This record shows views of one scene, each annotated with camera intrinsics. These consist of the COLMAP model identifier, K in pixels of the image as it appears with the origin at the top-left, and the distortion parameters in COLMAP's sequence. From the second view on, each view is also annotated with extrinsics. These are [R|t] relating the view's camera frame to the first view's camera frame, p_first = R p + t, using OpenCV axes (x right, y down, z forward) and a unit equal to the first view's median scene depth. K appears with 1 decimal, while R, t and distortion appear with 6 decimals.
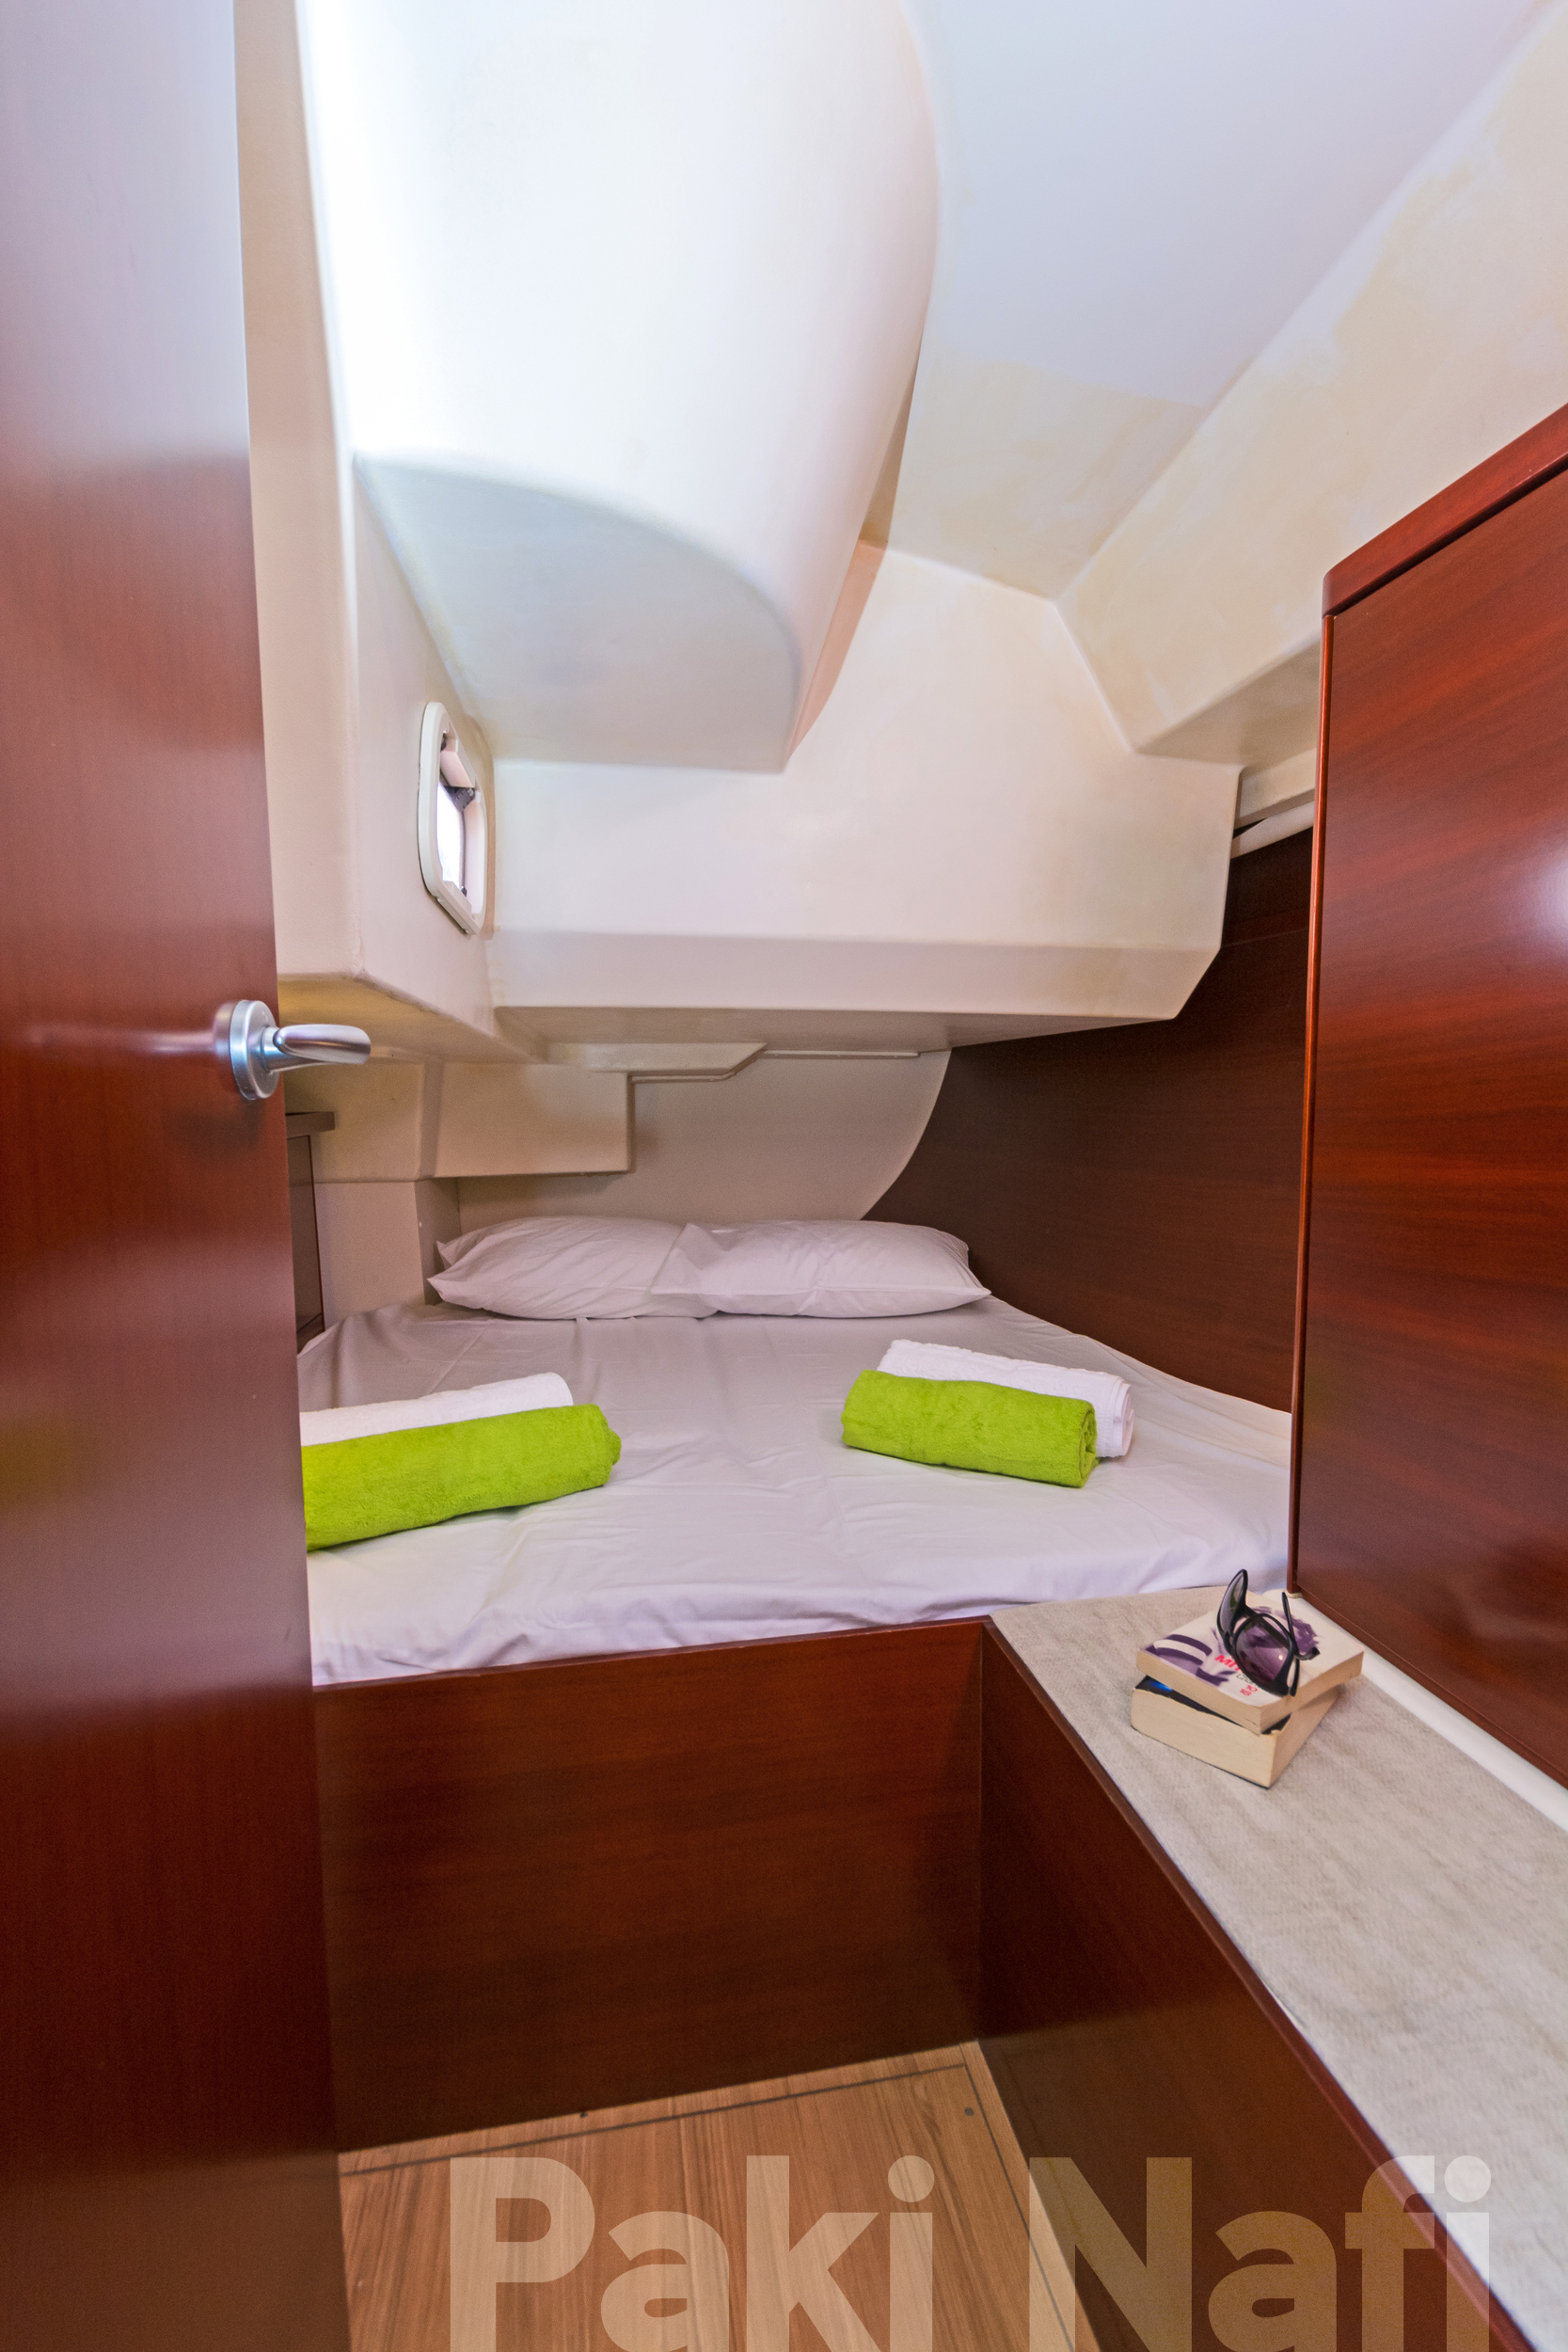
lens RADIAL K [[1059.2, 0, 806.8], [0, 1059.2, 1177.4], [0, 0, 1]] dist [0.014469, -0.008361]
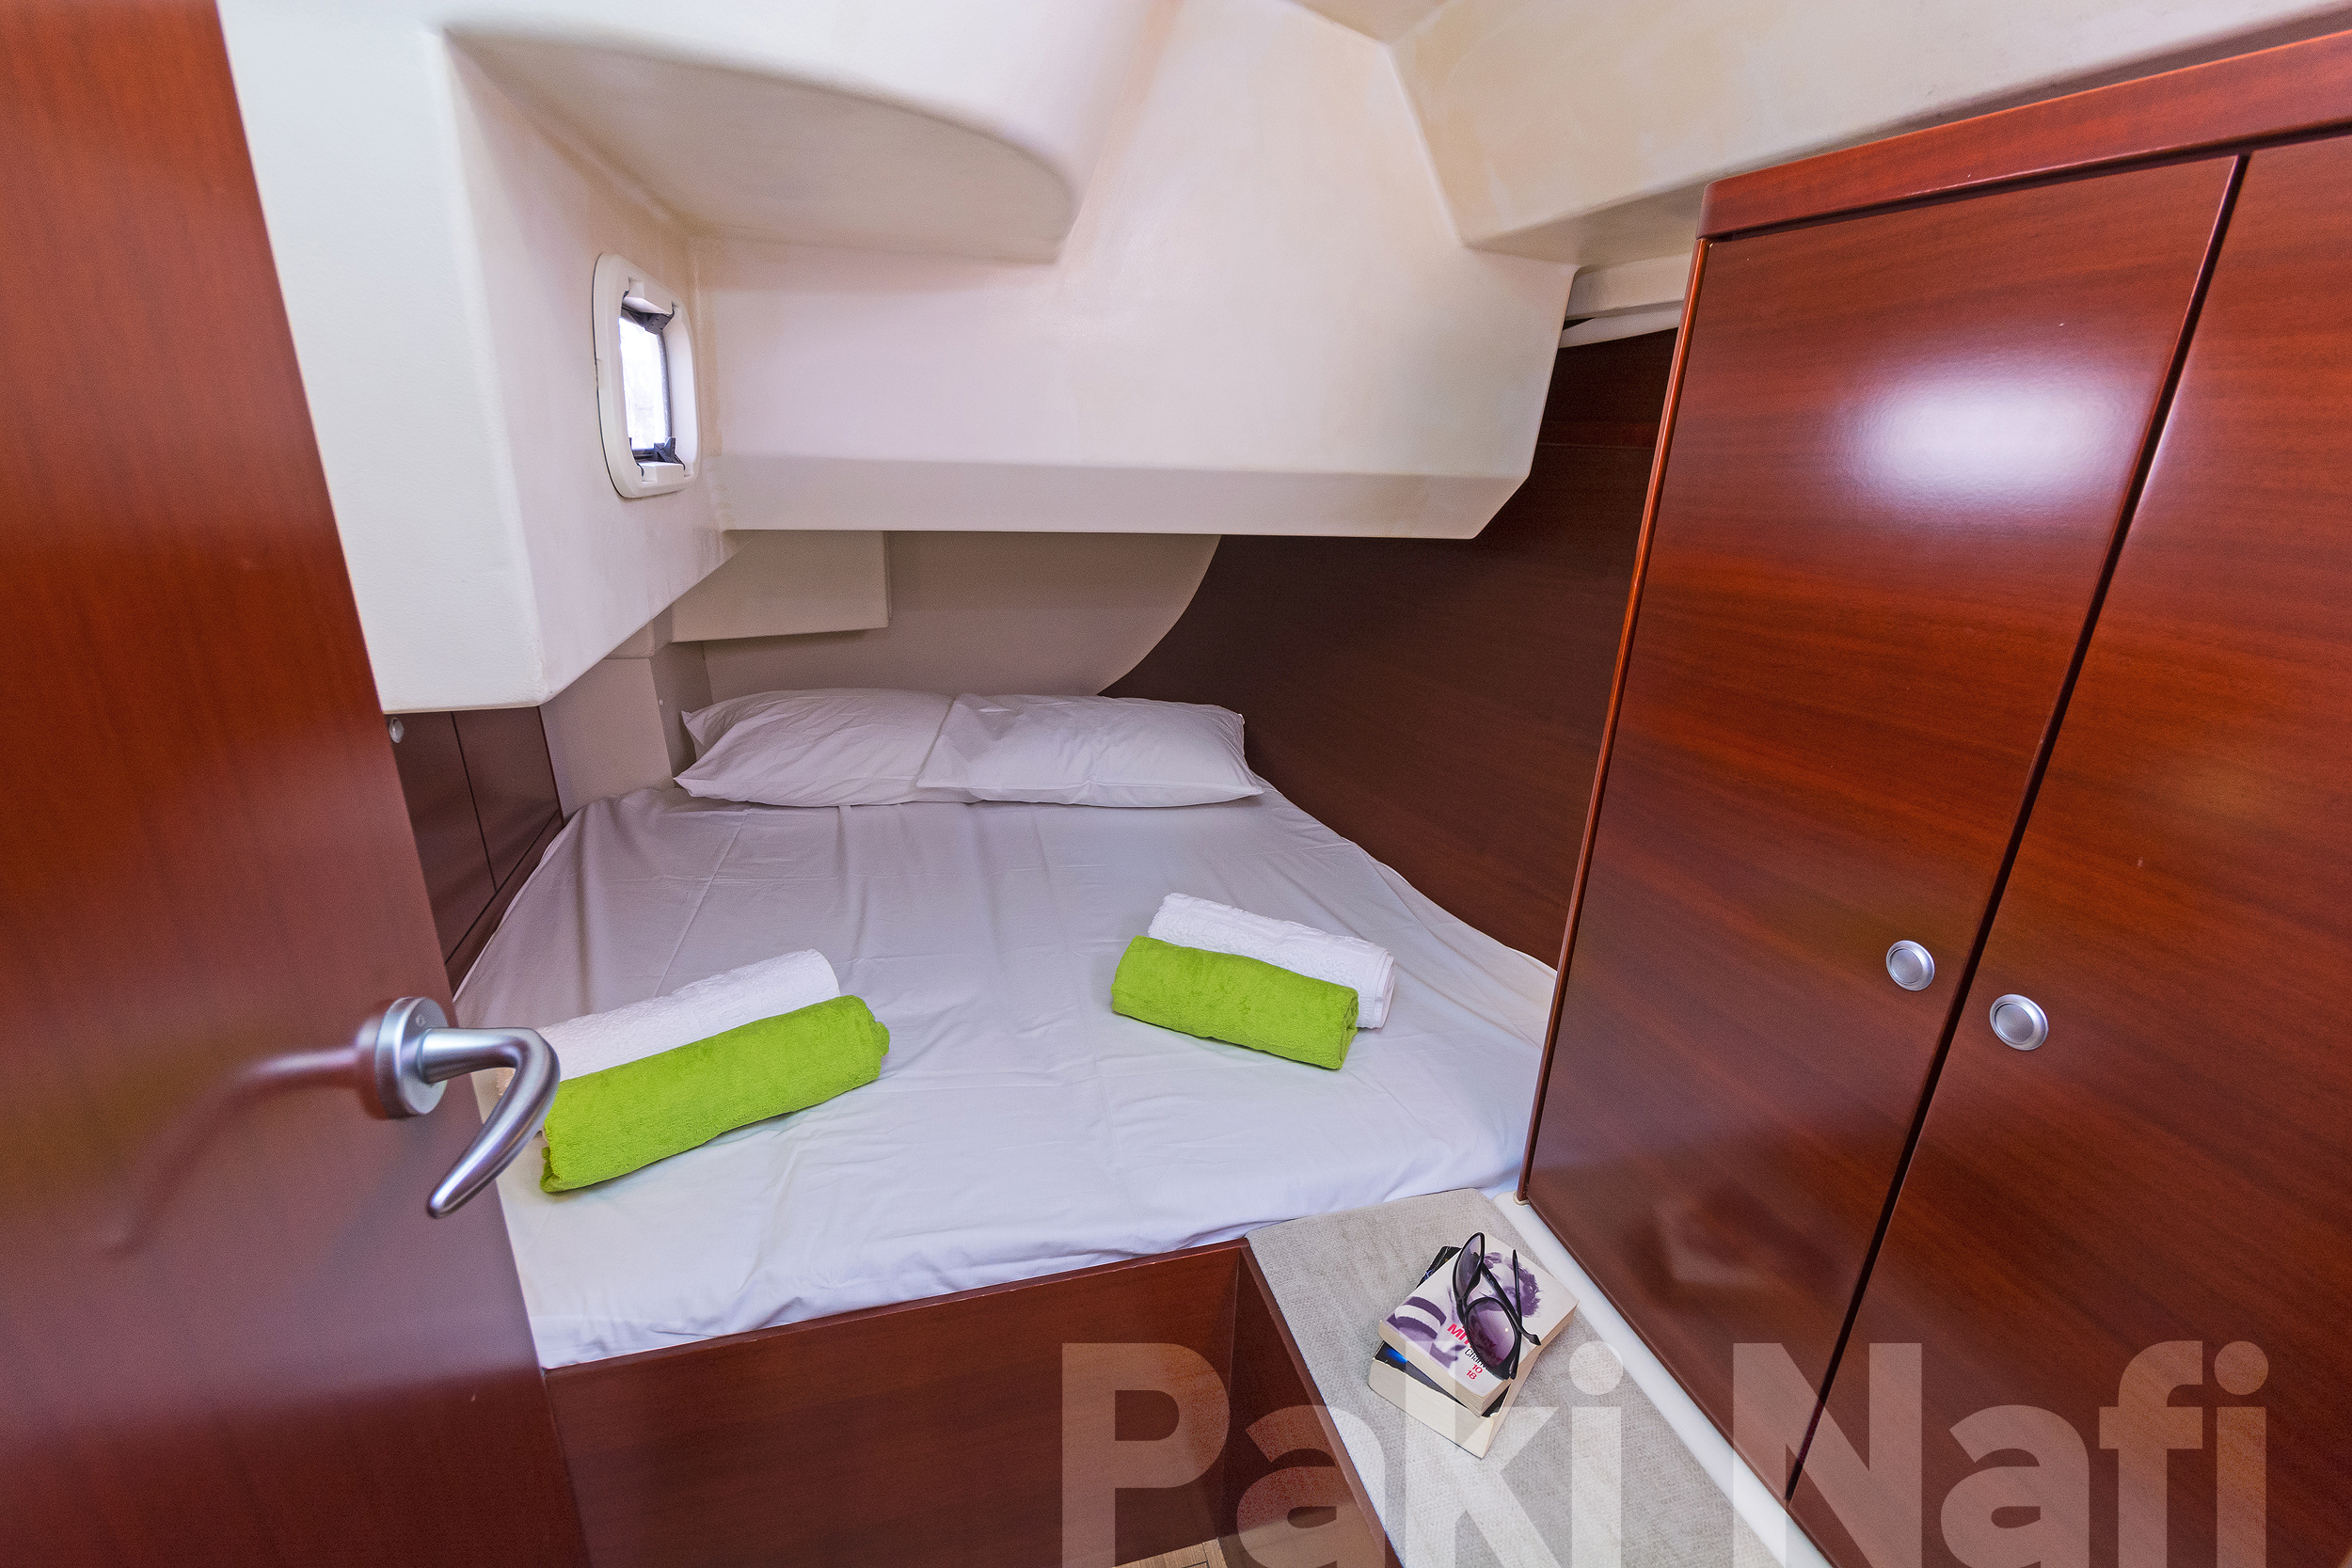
lens RADIAL K [[1052.4, 0, 1186.4], [0, 1052.4, 790.9], [0, 0, 1]] dist [0.012598, -0.008656]
pose [[0.994876, 0.009121, 0.100691, 0.000154], [-0.036258, 0.961865, 0.271111, -0.245588], [-0.094378, -0.273373, 0.957267, 0.089149]]
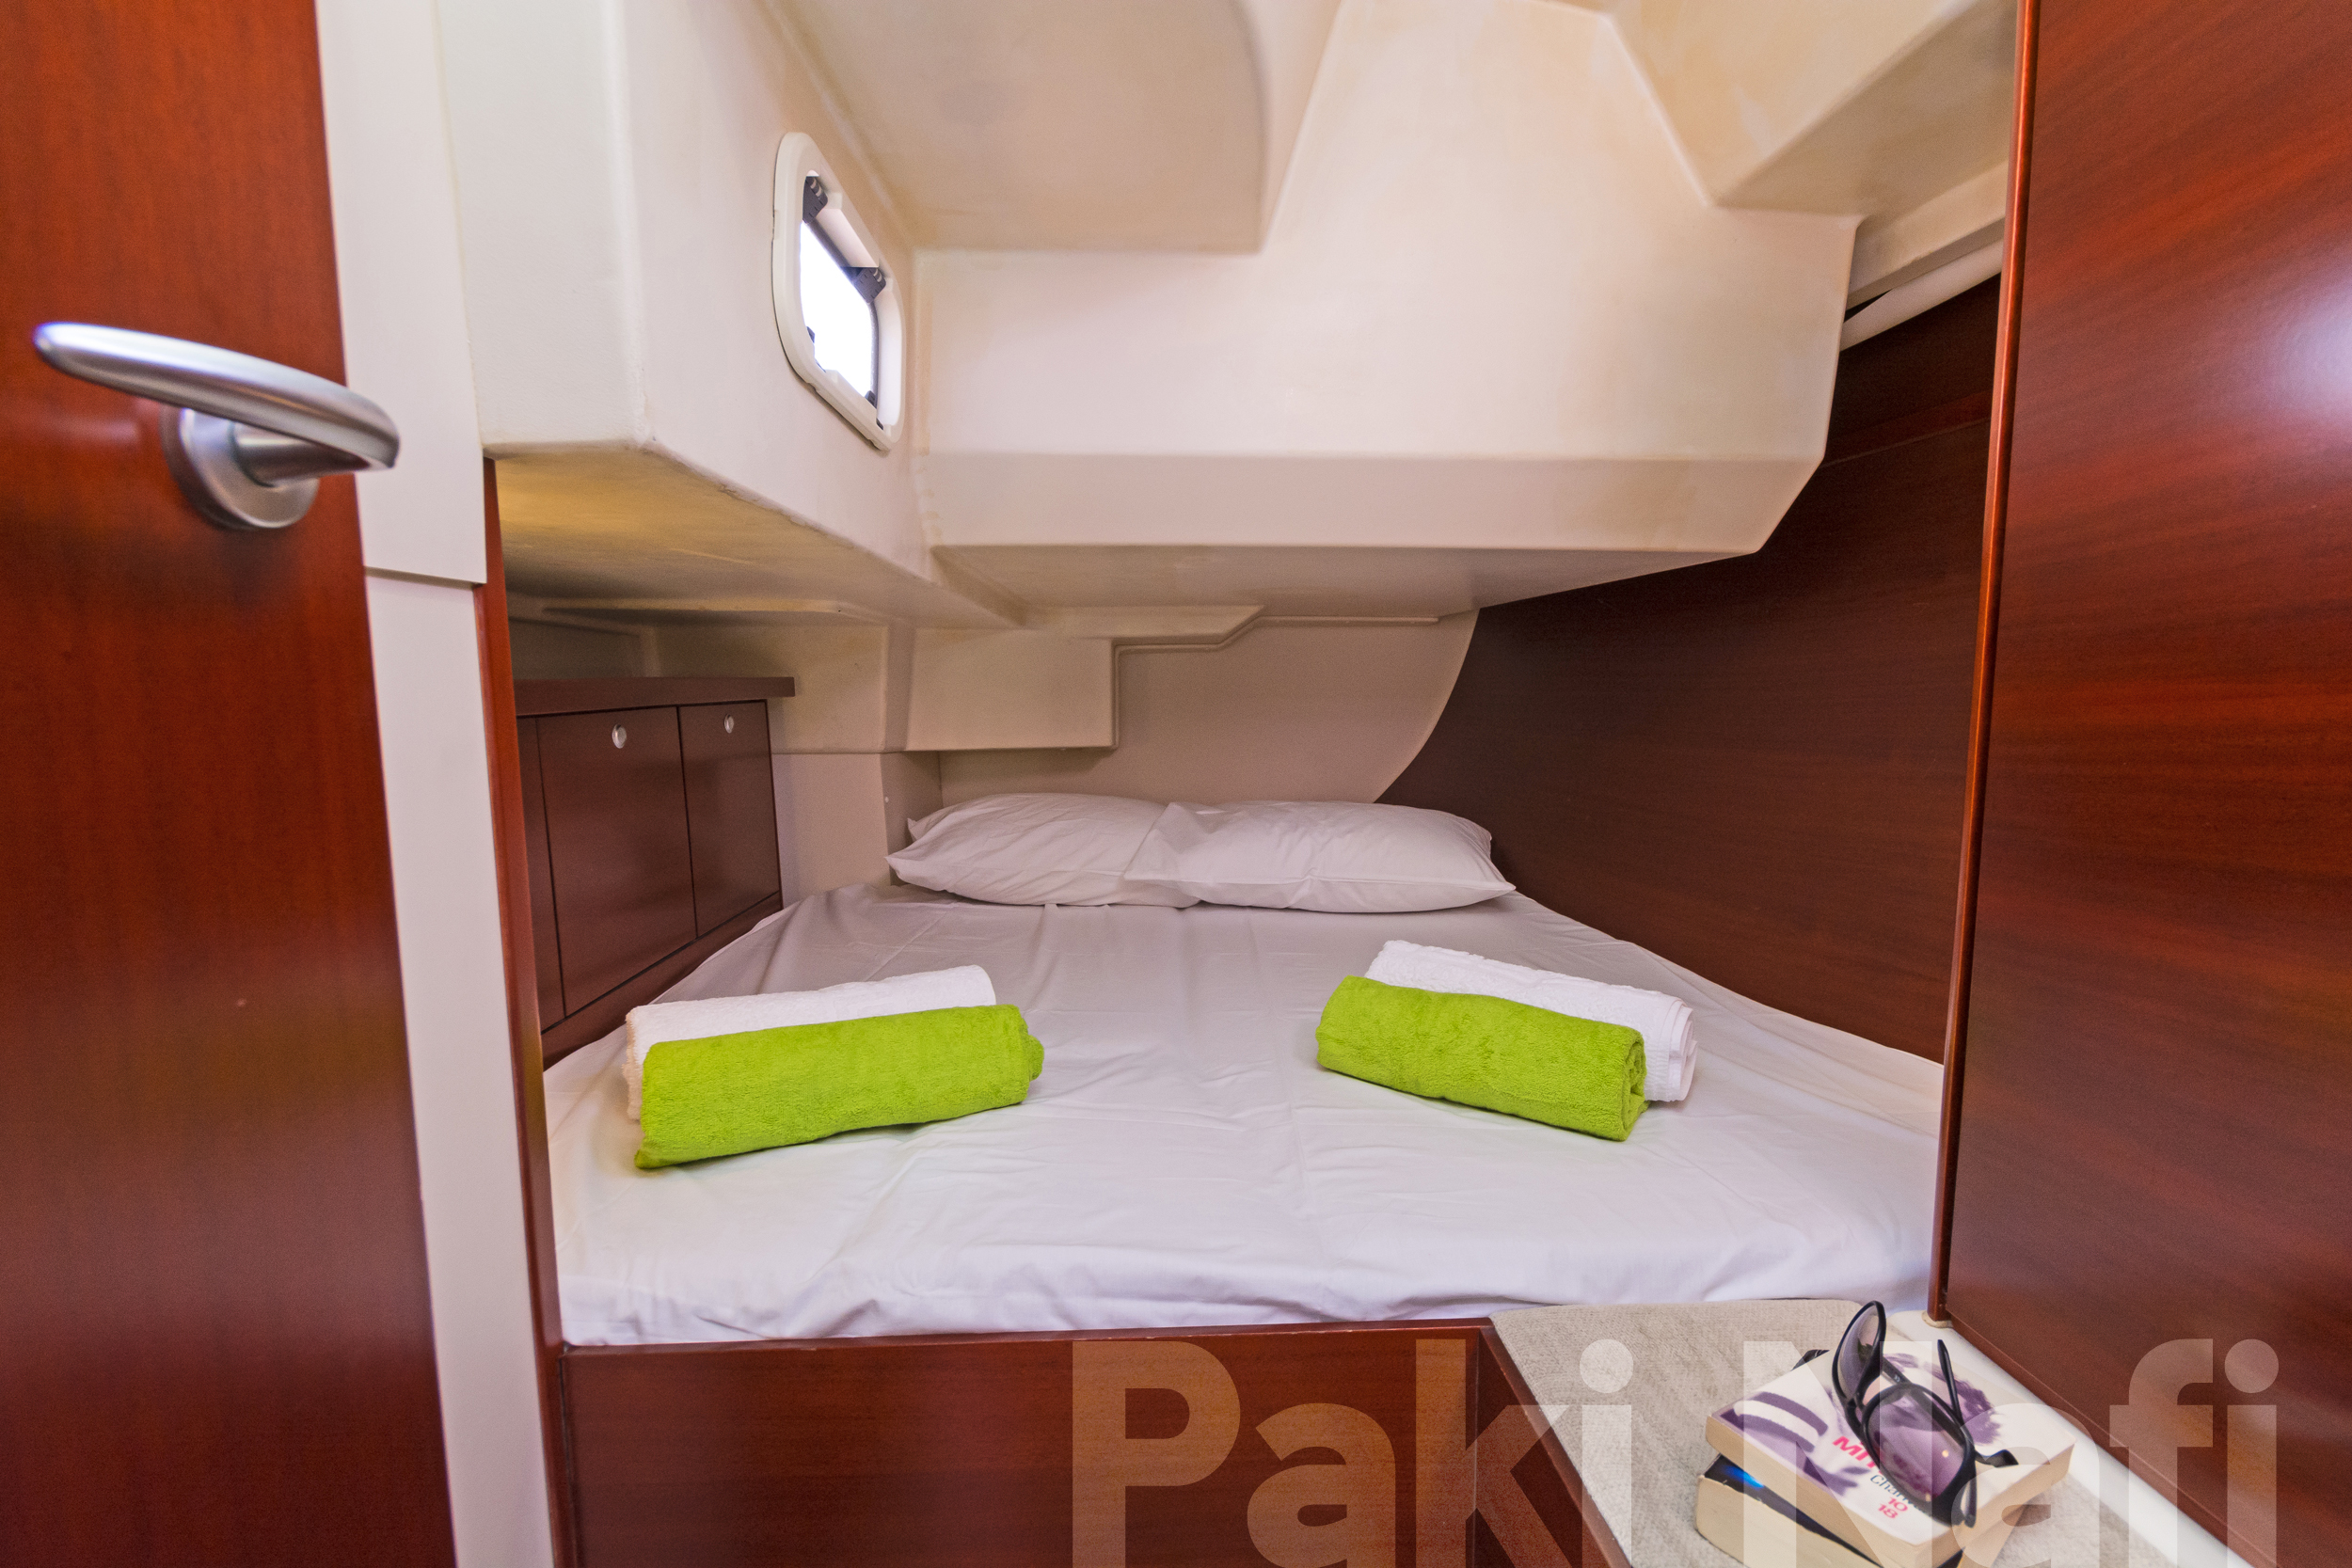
lens RADIAL K [[1049.1, 0, 1180.9], [0, 1049.1, 796.3], [0, 0, 1]] dist [0.004320, -0.000354]
pose [[0.988731, 0.013201, -0.149122, 0.051027], [-0.009642, 0.999652, 0.024568, 0.026932], [0.149394, -0.022853, 0.988514, 0.203142]]
